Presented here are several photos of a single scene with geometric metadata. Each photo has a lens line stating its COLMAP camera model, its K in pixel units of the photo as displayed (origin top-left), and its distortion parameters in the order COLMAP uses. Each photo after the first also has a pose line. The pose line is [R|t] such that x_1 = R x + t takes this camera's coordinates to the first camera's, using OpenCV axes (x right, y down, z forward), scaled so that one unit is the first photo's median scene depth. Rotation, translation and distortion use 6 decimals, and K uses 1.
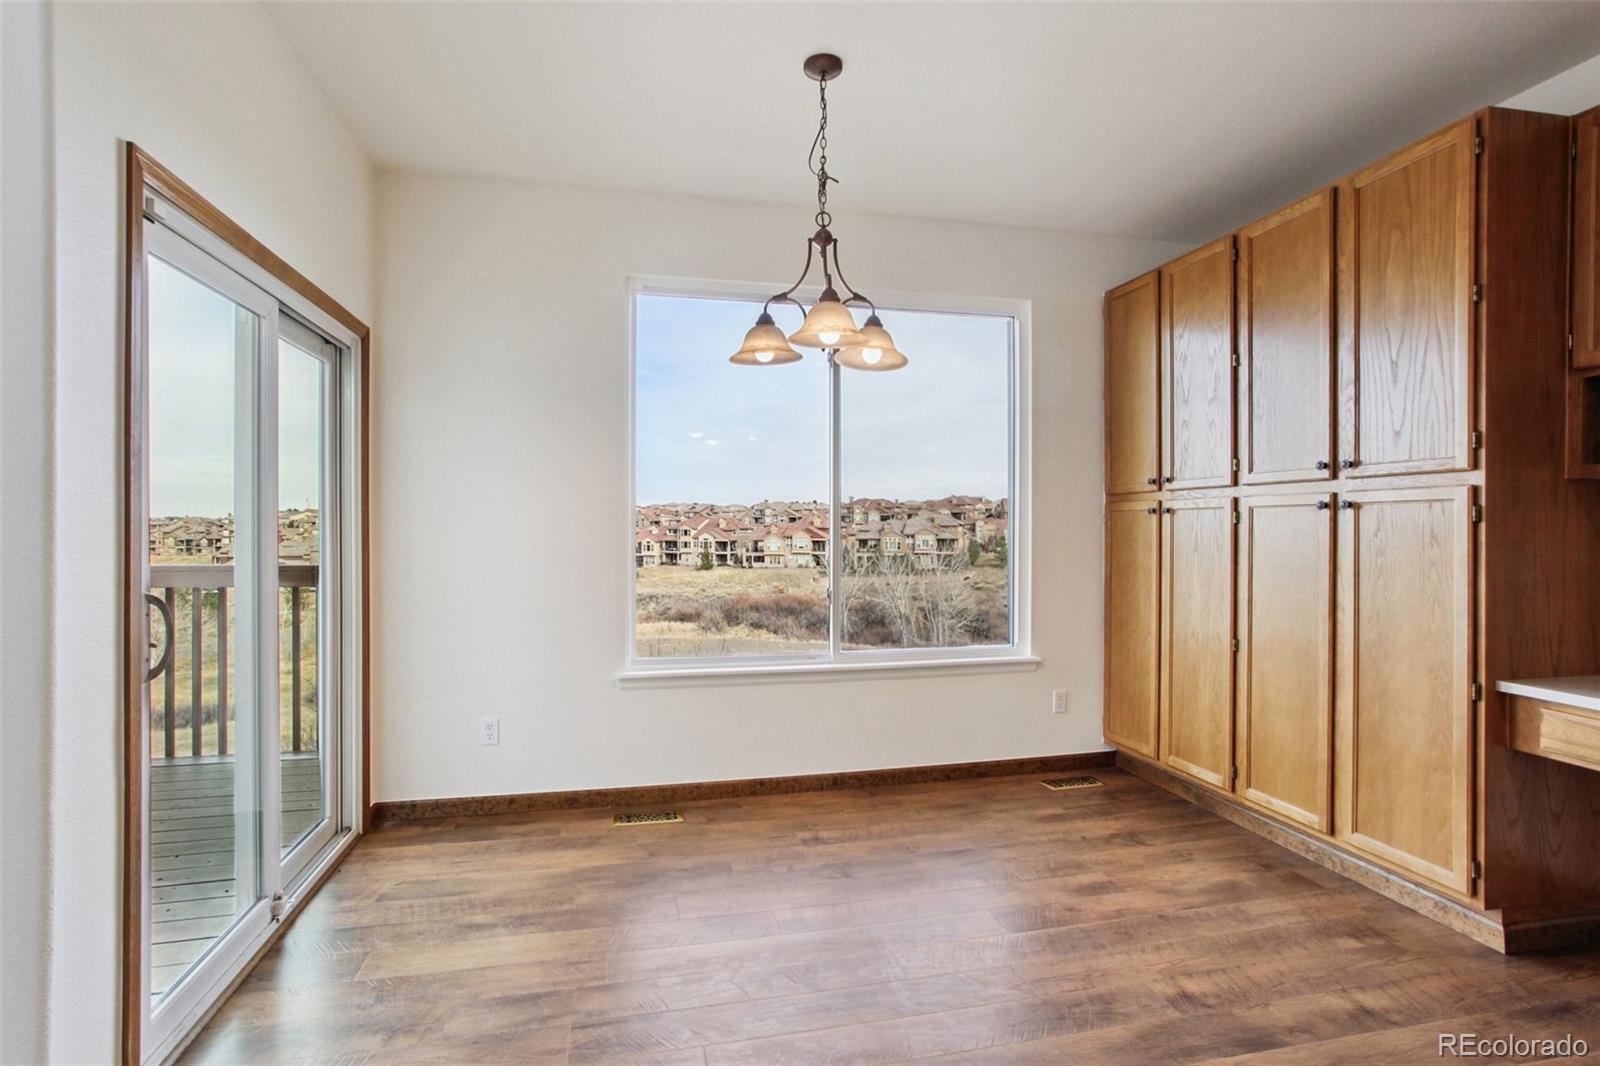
lens RADIAL K [[787.2, 0, 800.0], [0, 787.2, 533.0], [0, 0, 1]] dist [-0.056616, 0.038630]
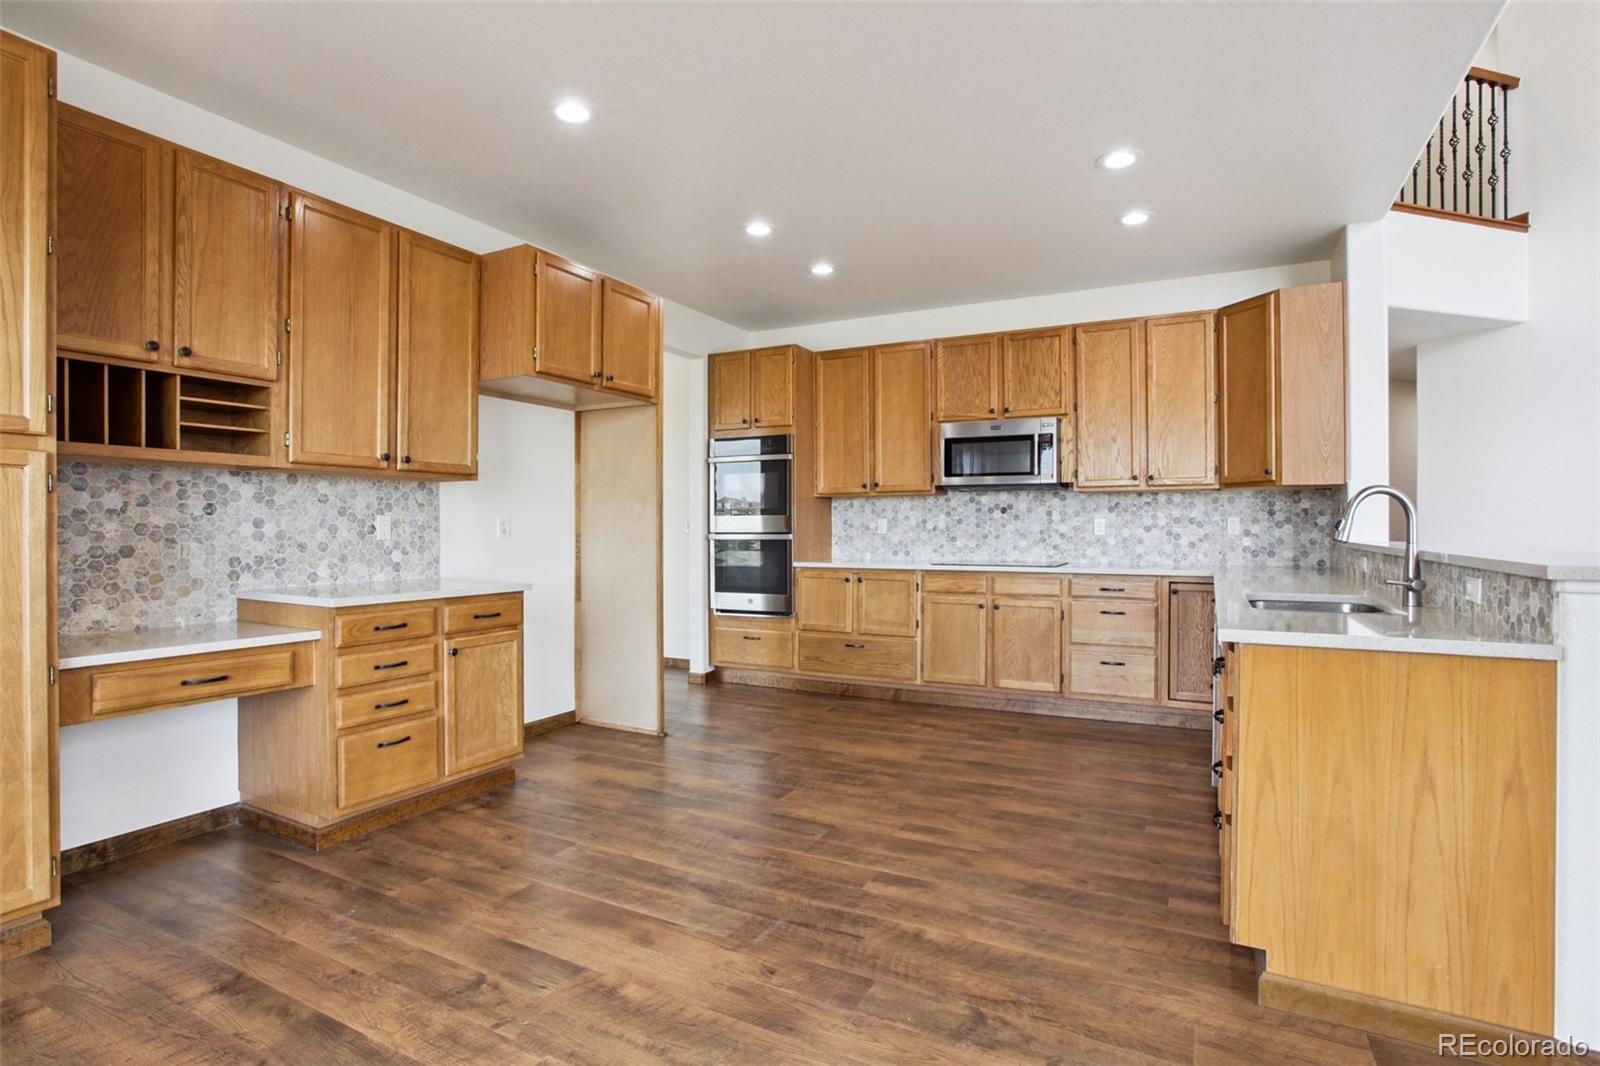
lens RADIAL K [[805.0, 0, 791.7], [0, 805.0, 530.1], [0, 0, 1]] dist [-0.075390, 0.034171]
pose [[-0.757840, -0.001090, 0.652439, -0.313048], [0.005547, 0.999952, 0.008114, 0.022821], [-0.652417, 0.009768, -0.757797, 0.872147]]
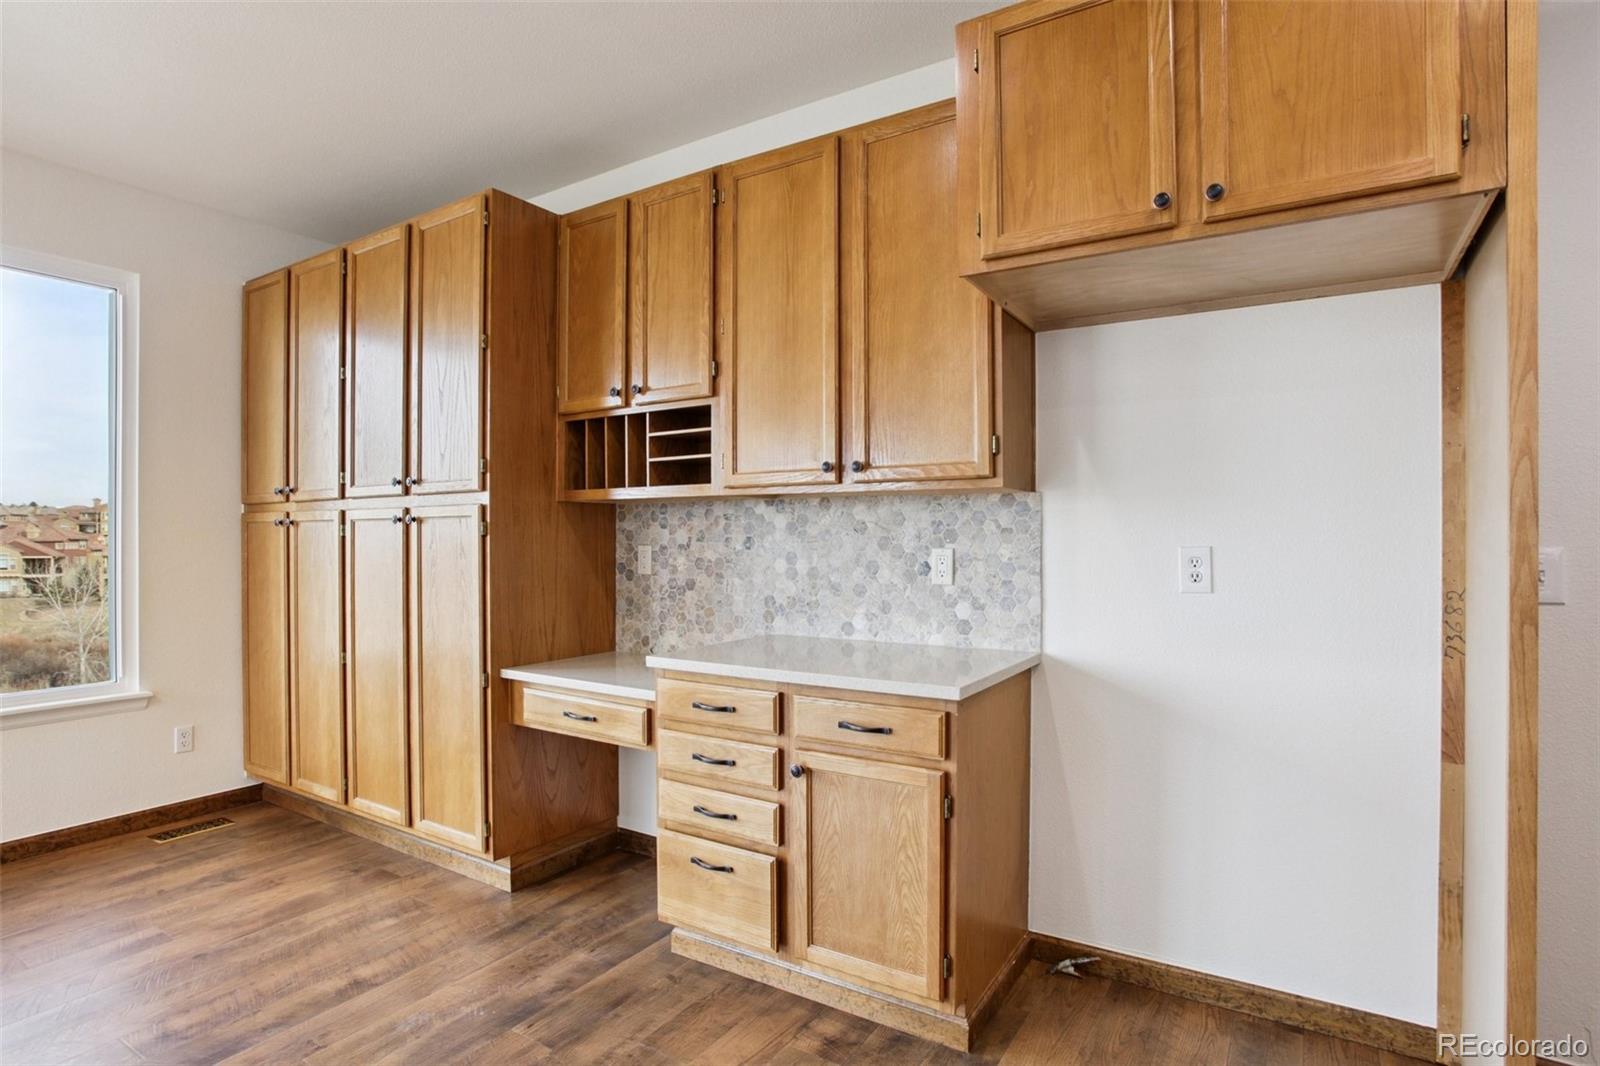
lens RADIAL K [[828.7, 0, 801.0], [0, 828.7, 546.4], [0, 0, 1]] dist [-0.077695, 0.037741]
pose [[0.707352, -0.005809, 0.706838, 0.262235], [0.005197, 0.999982, 0.003018, 0.000674], [-0.706843, 0.001539, 0.707369, -0.171744]]
